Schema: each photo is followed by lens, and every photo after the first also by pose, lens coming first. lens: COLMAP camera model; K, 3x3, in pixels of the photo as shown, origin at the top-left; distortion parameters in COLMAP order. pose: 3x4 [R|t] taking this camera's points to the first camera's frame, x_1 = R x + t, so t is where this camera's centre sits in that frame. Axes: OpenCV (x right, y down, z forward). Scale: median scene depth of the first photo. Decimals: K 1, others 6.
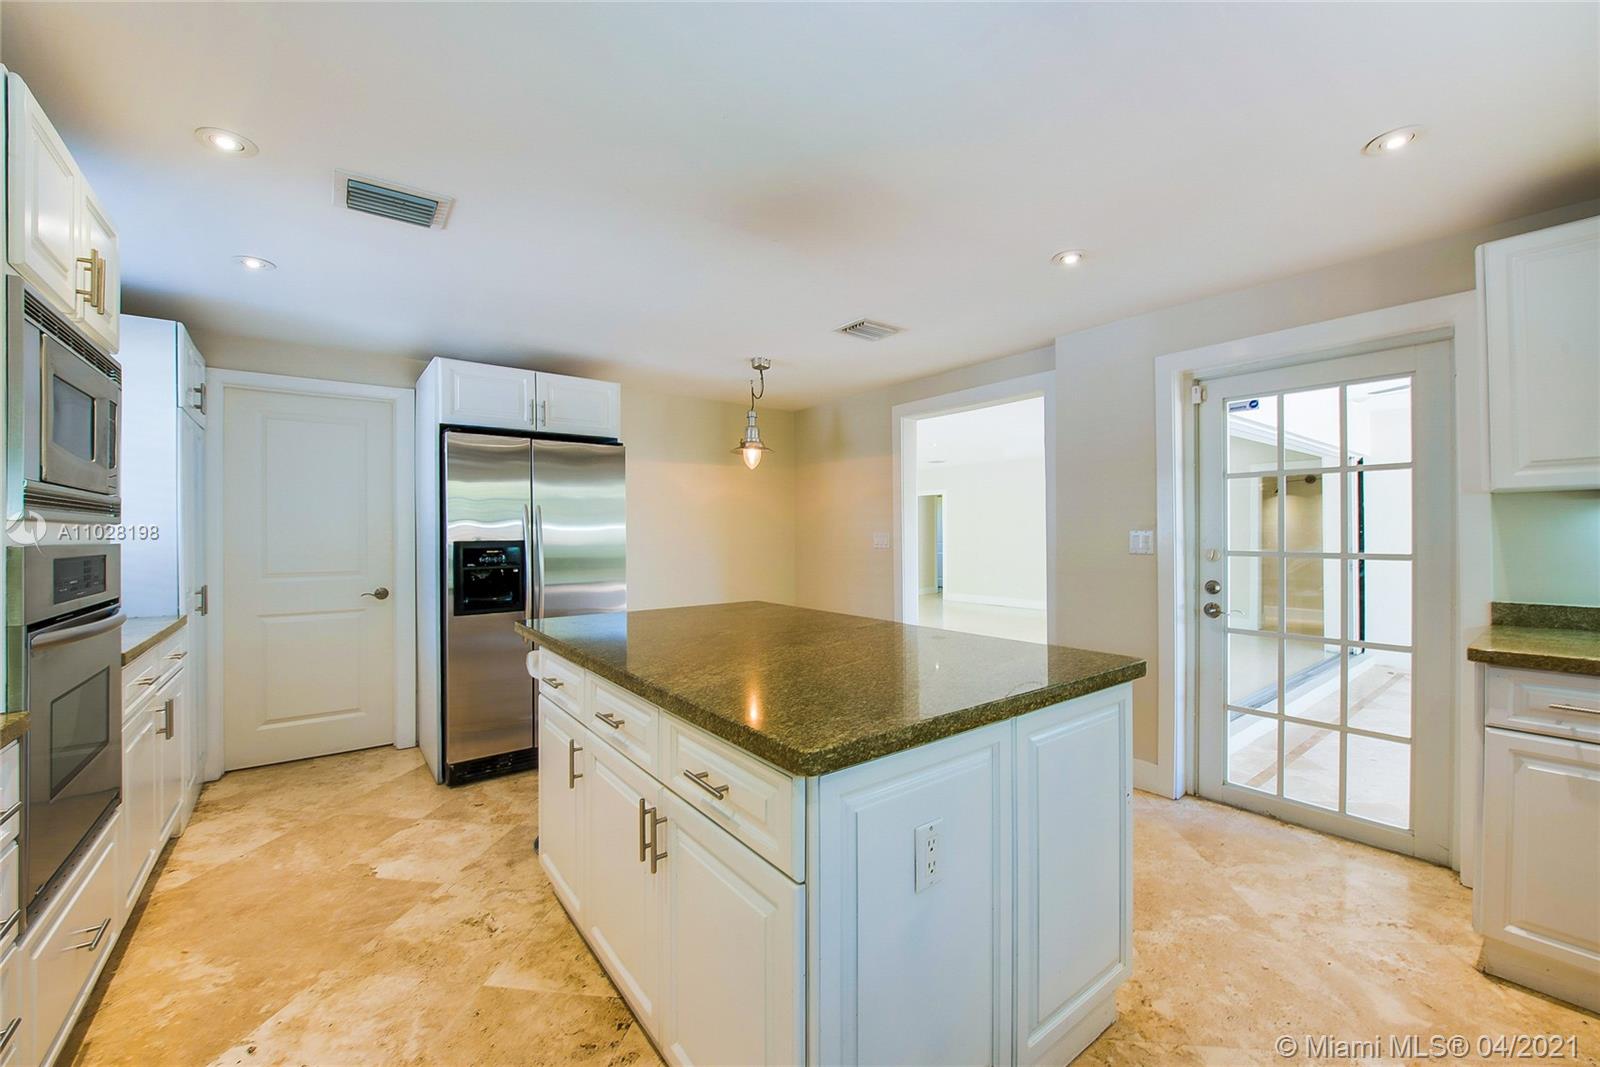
lens RADIAL K [[657.1, 0, 798.8], [0, 657.1, 539.6], [0, 0, 1]] dist [-0.002682, -0.000281]
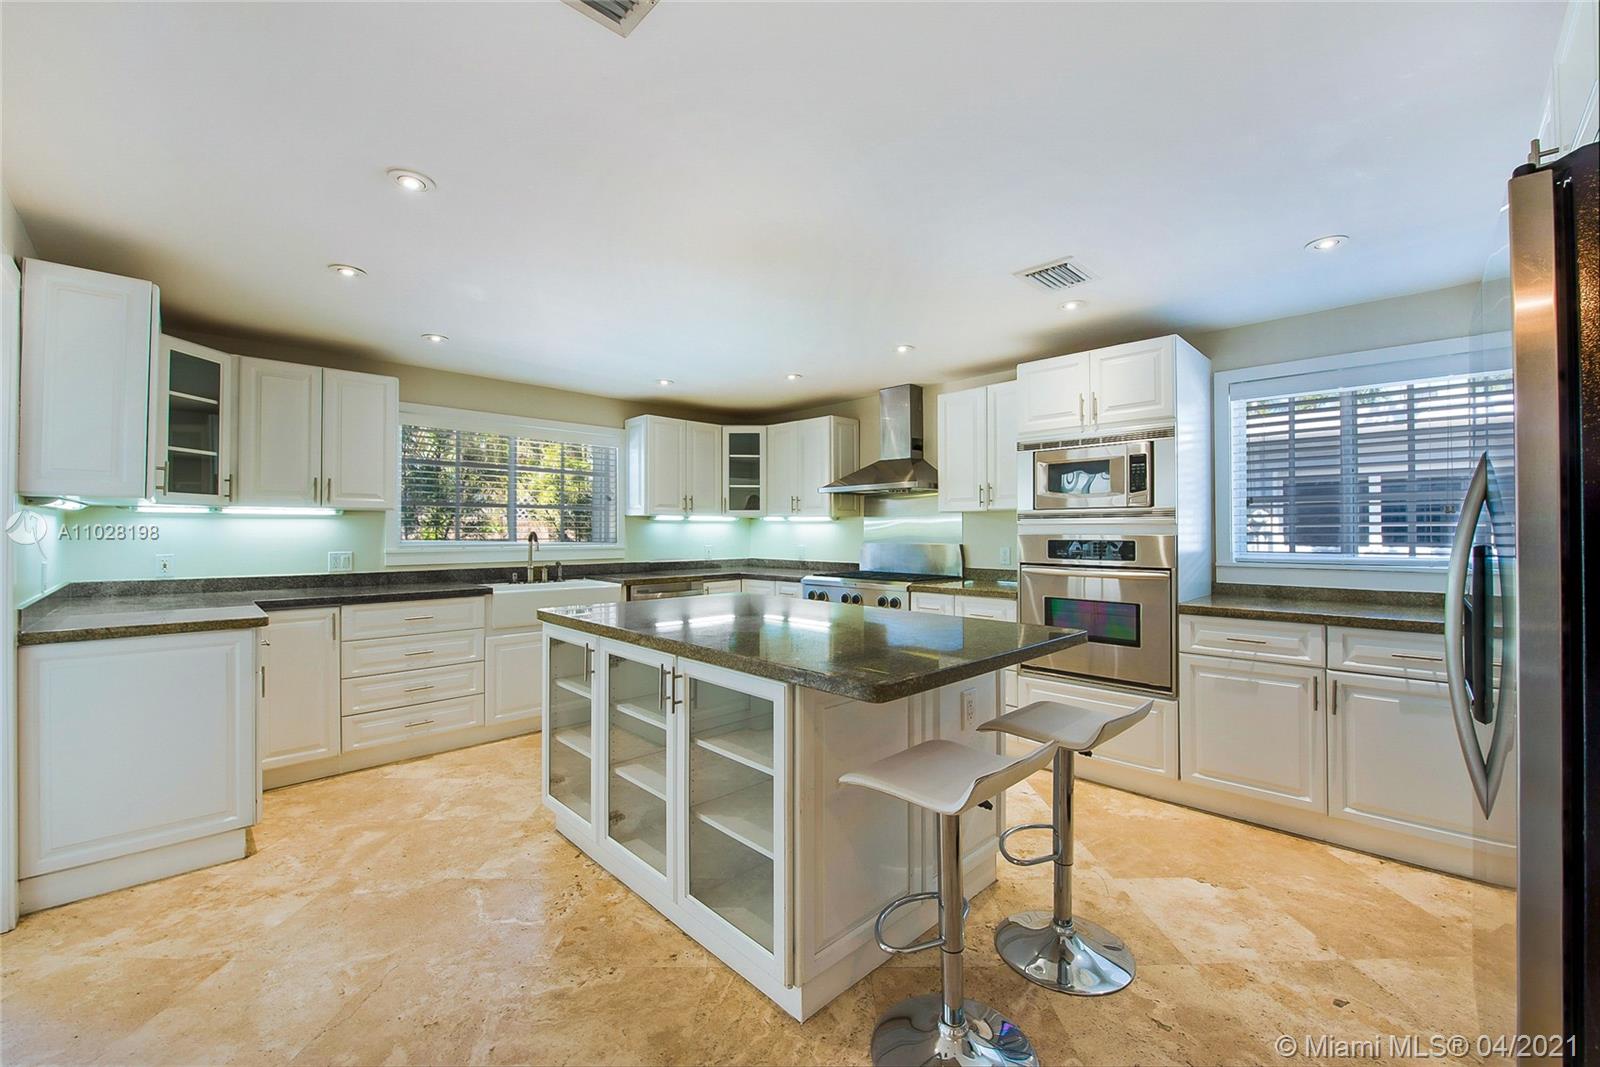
lens RADIAL K [[657.1, 0, 797.0], [0, 657.1, 527.3], [0, 0, 1]] dist [-0.002682, -0.000281]
pose [[-0.991771, 0.002442, -0.127999, 0.066430], [0.003229, 0.999977, -0.005943, -0.007986], [0.127981, -0.006308, -0.991756, 1.953517]]
